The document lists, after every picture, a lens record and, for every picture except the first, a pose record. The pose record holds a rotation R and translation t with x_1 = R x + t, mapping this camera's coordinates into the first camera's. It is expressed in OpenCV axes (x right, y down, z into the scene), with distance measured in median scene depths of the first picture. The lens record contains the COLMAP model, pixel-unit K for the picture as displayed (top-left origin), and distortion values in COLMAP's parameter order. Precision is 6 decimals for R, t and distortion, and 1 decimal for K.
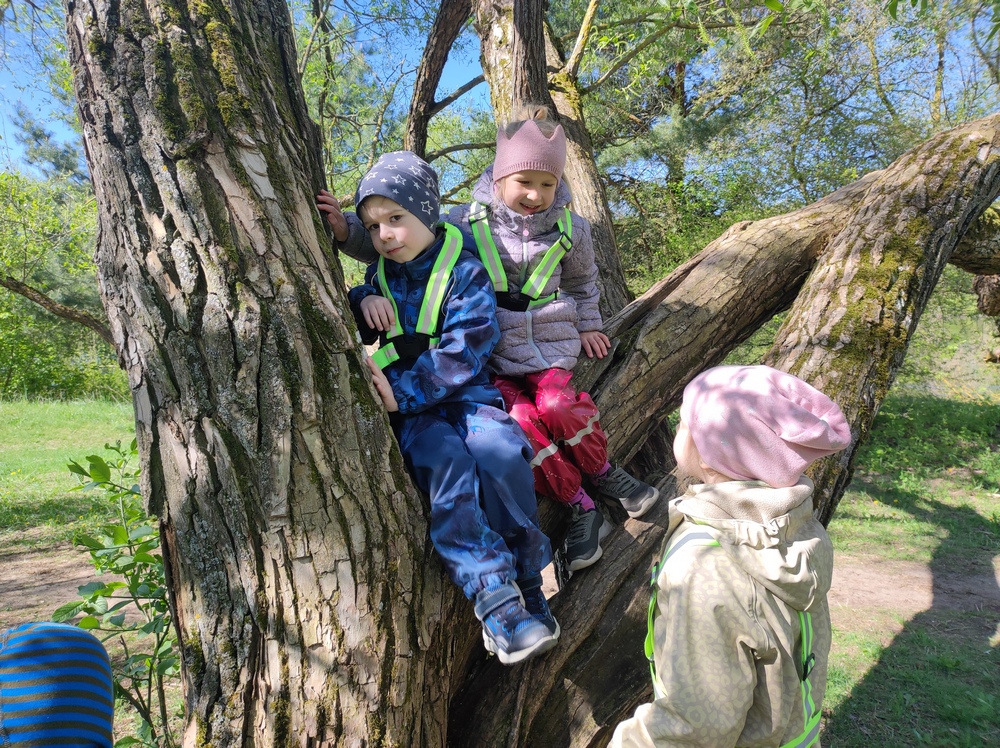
lens RADIAL K [[730.7, 0, 497.1], [0, 730.7, 376.6], [0, 0, 1]] dist [0.031754, -0.022972]
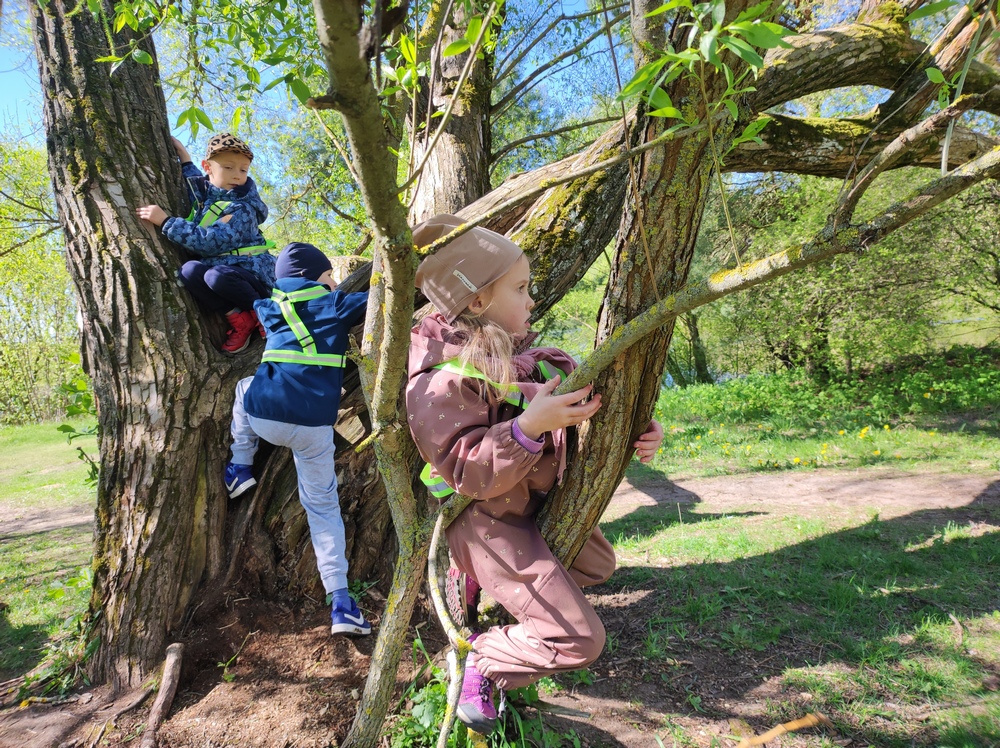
lens RADIAL K [[730.7, 0, 499.5], [0, 730.7, 376.0], [0, 0, 1]] dist [0.031754, -0.022972]
pose [[0.947355, -0.080234, -0.309970, 1.175759], [0.083593, 0.996497, -0.002453, 0.285519], [0.309081, -0.023588, 0.950743, -0.541594]]
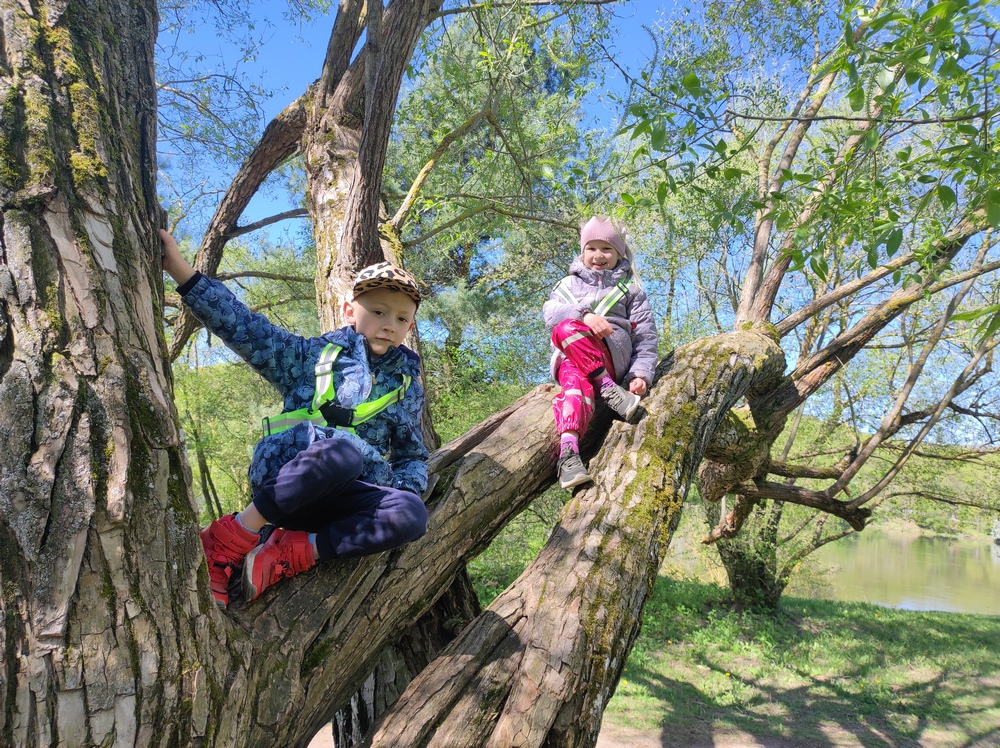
lens RADIAL K [[730.7, 0, 499.4], [0, 730.7, 378.2], [0, 0, 1]] dist [0.031754, -0.022972]
pose [[0.940717, 0.155012, 0.301700, -0.108571], [-0.090760, 0.972066, -0.216447, 0.039557], [-0.326824, 0.176233, 0.928508, 0.017561]]
